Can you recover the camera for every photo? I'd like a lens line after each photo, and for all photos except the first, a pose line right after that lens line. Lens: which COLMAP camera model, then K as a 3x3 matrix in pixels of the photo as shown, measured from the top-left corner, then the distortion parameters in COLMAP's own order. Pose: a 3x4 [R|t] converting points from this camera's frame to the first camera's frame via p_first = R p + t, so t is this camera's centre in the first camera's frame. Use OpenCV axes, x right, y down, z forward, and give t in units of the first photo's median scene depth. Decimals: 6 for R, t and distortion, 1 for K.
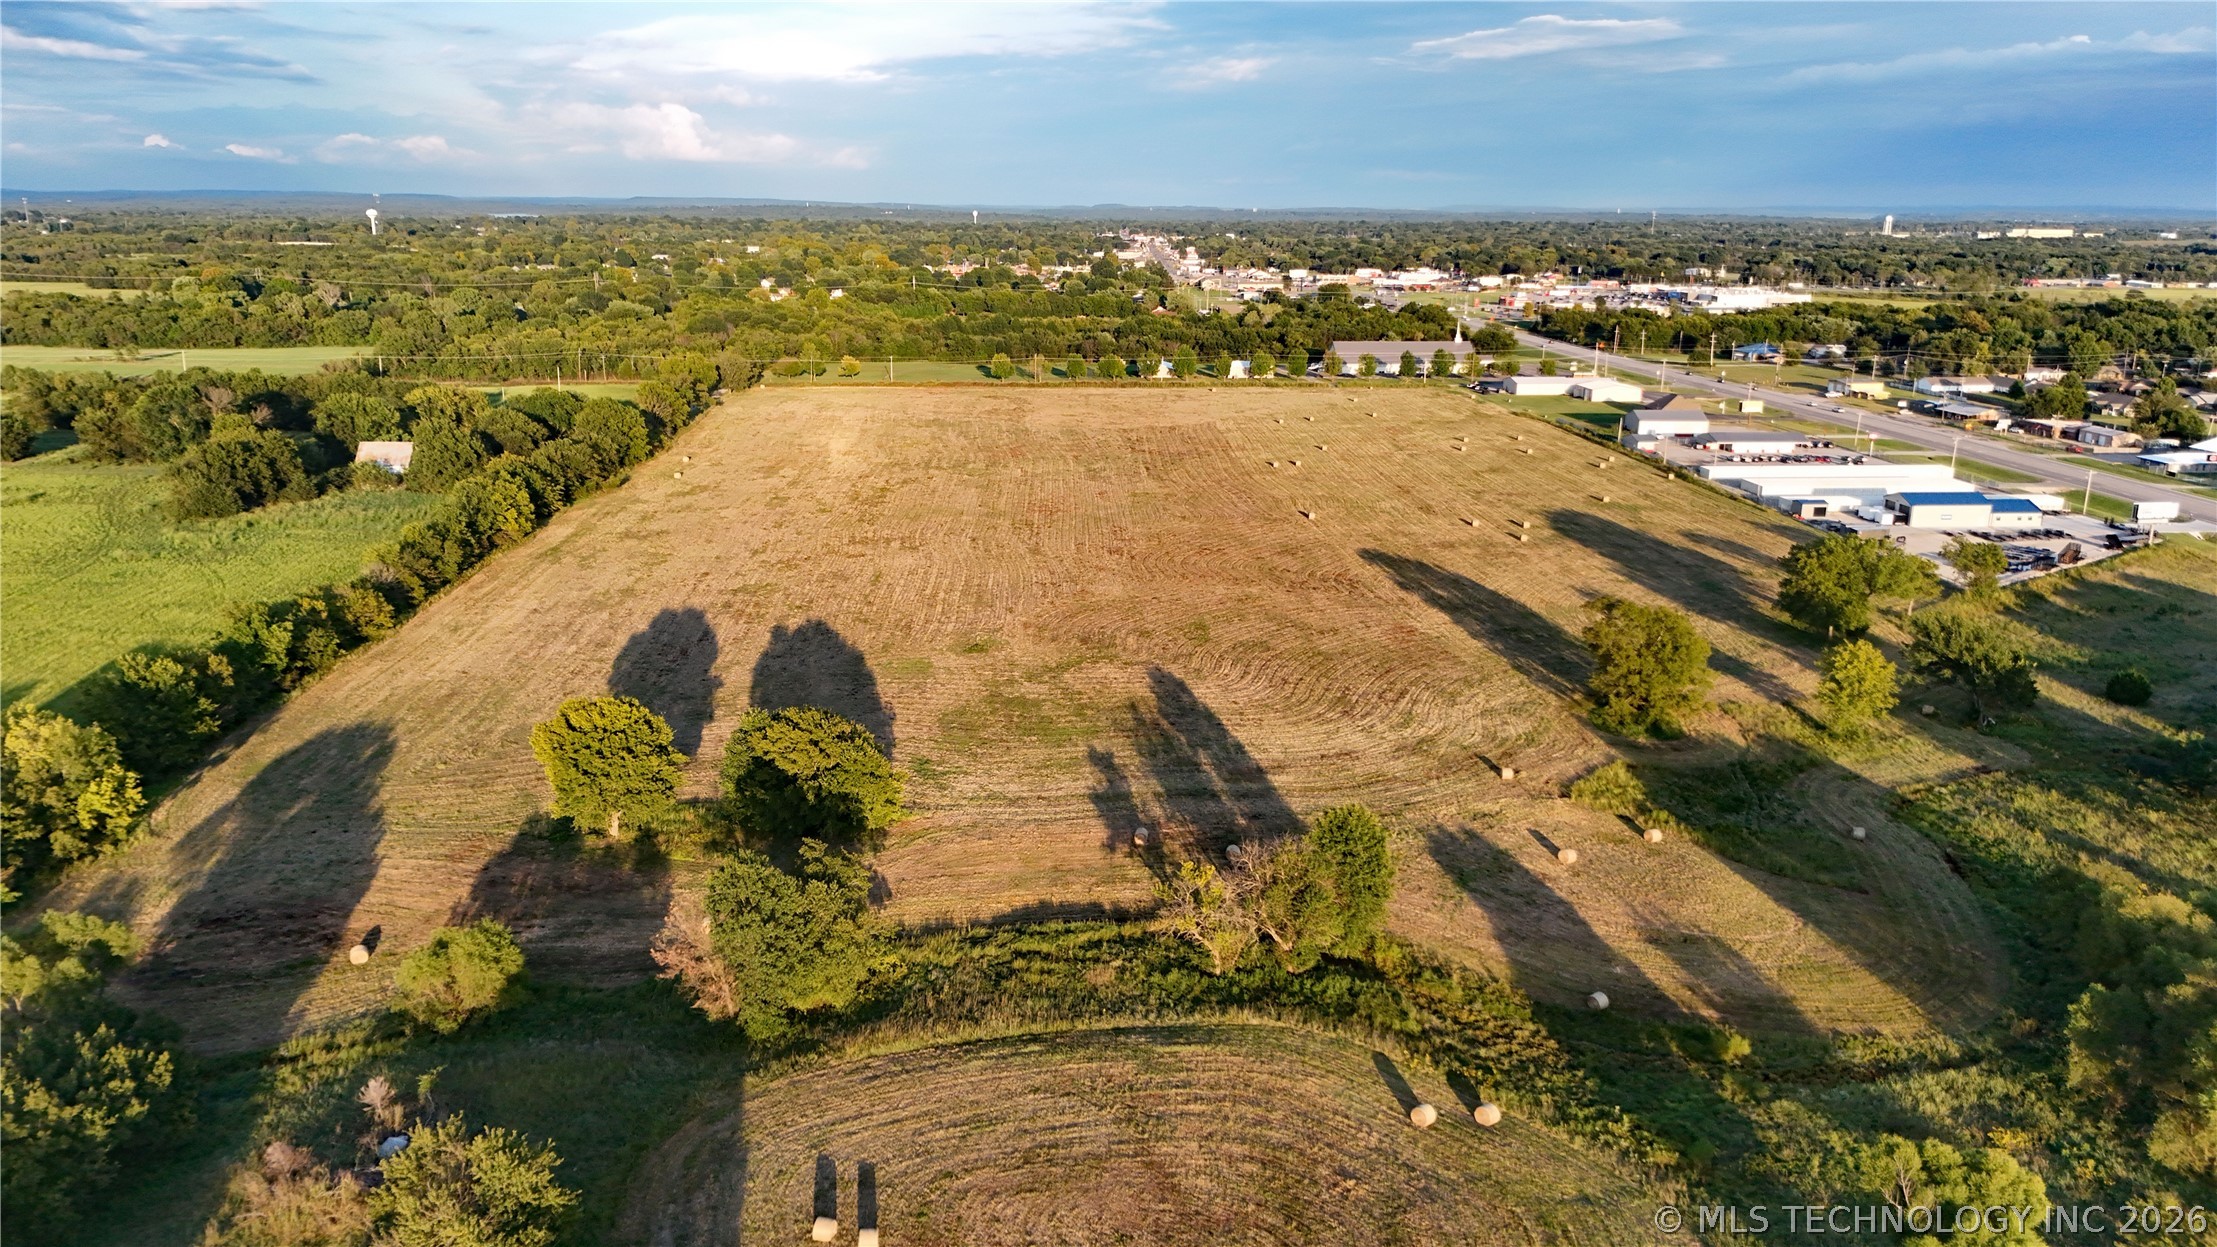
lens RADIAL K [[1649.0, 0, 1108.5], [0, 1649.0, 623.5], [0, 0, 1]] dist [0.042230, 0.001826]
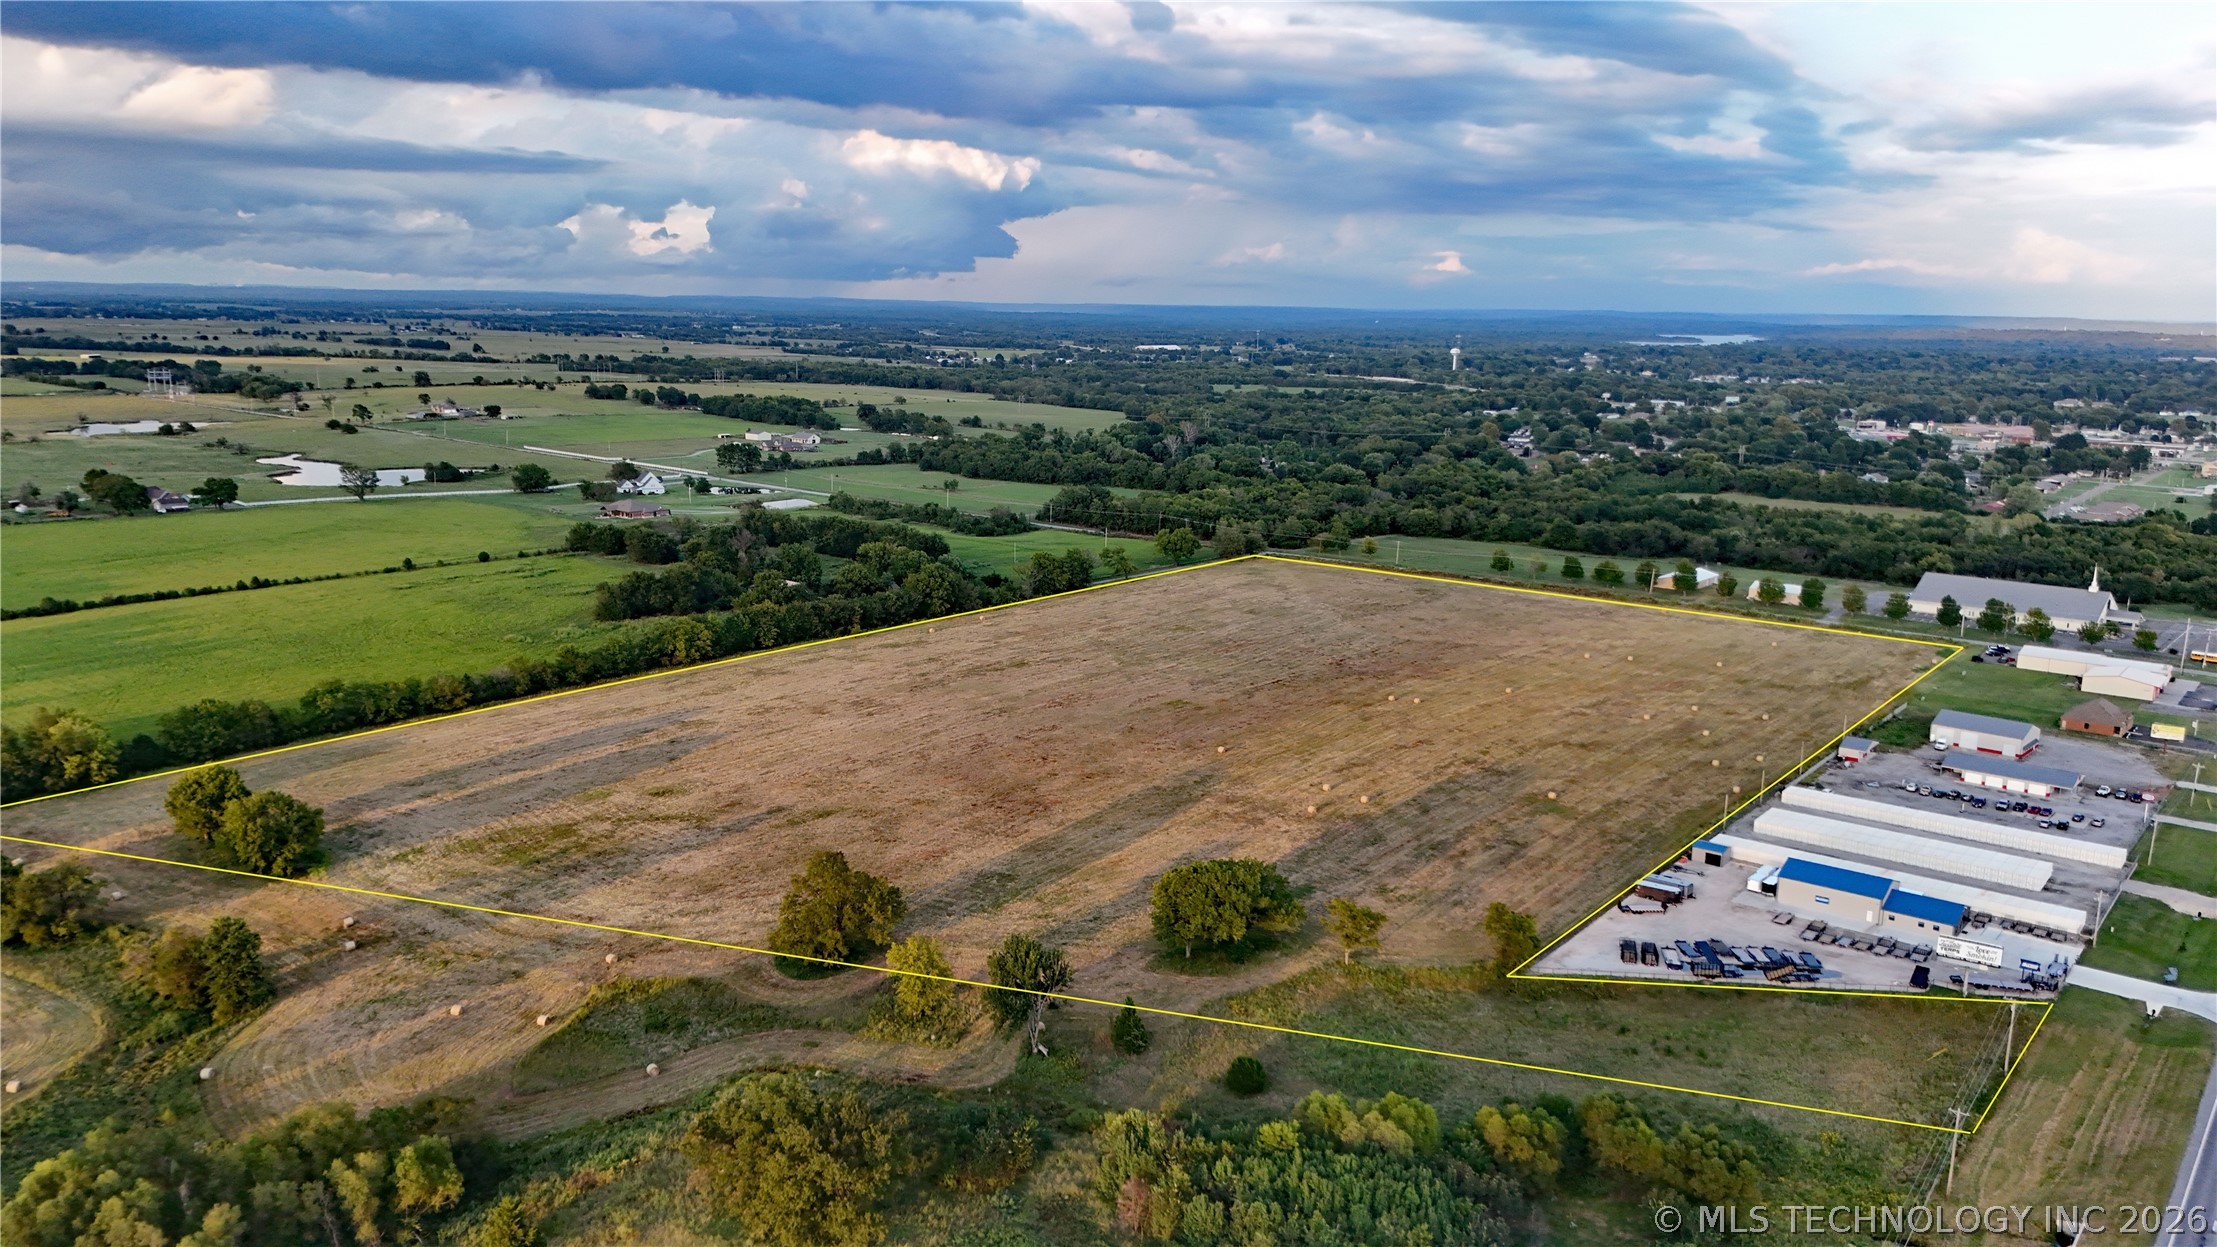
lens RADIAL K [[1665.5, 0, 1084.0], [0, 1665.5, 622.5], [0, 0, 1]] dist [0.100997, -0.144730]
pose [[0.731978, 0.132722, -0.668276, 1.151126], [-0.177196, 0.984175, 0.001373, -0.199536], [0.657882, 0.117411, 0.743912, 0.204226]]
